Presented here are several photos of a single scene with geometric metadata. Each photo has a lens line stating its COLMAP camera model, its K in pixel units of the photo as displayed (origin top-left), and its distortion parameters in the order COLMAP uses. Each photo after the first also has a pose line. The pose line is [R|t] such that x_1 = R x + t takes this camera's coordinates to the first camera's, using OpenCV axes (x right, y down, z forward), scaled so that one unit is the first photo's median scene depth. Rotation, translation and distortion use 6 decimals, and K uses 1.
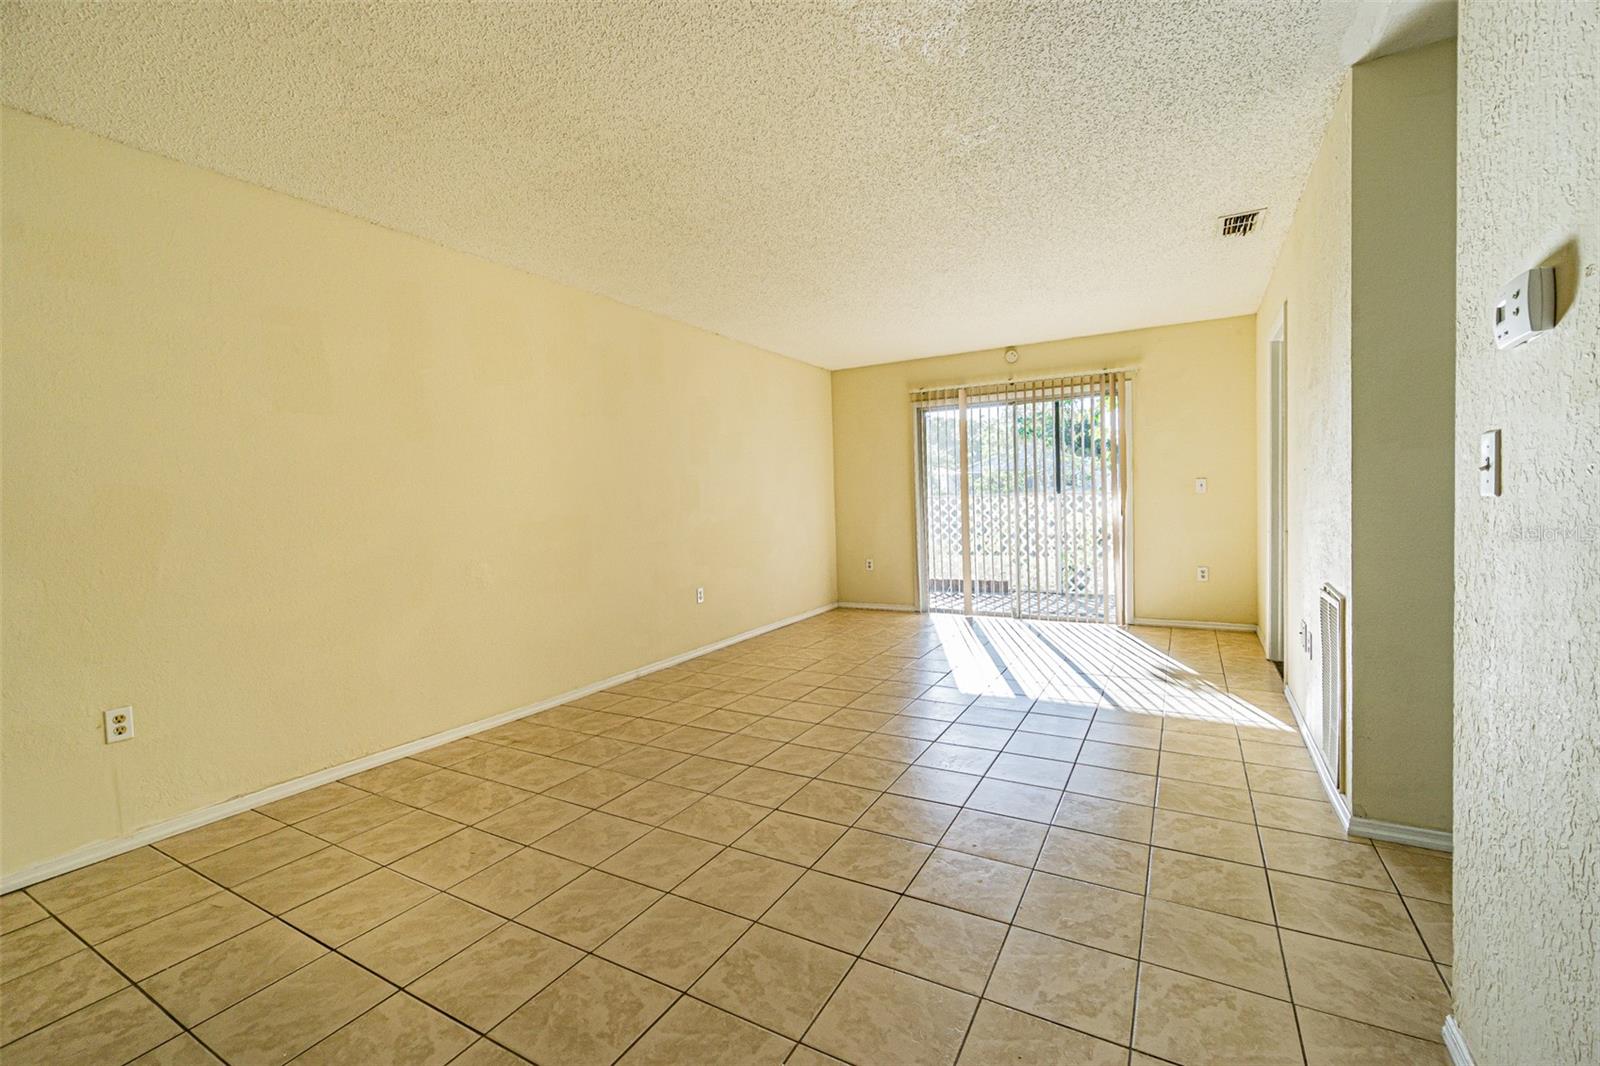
lens RADIAL K [[698.3, 0, 796.0], [0, 698.3, 530.0], [0, 0, 1]] dist [-0.012233, 0.002545]
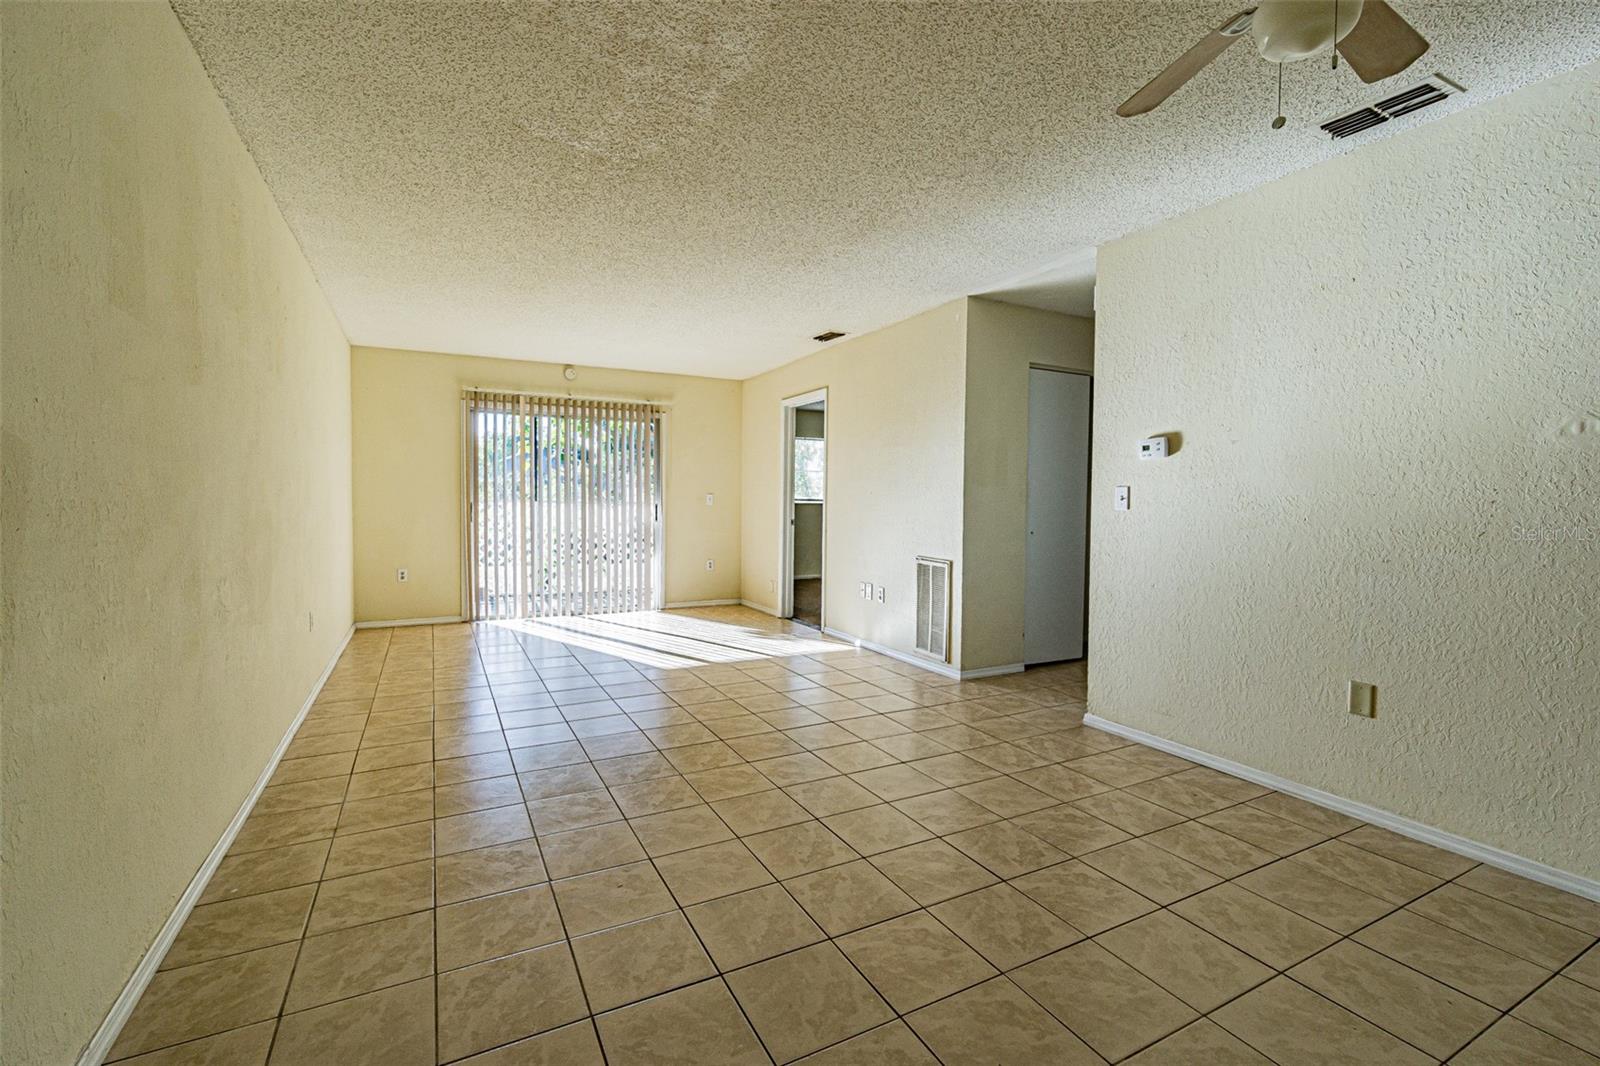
lens RADIAL K [[698.3, 0, 803.6], [0, 698.3, 528.6], [0, 0, 1]] dist [-0.012233, 0.002545]
pose [[0.527163, 0.000787, 0.849764, -0.449356], [0.014856, 0.999838, -0.010142, 0.008359], [-0.849634, 0.017970, 0.527066, 0.132349]]
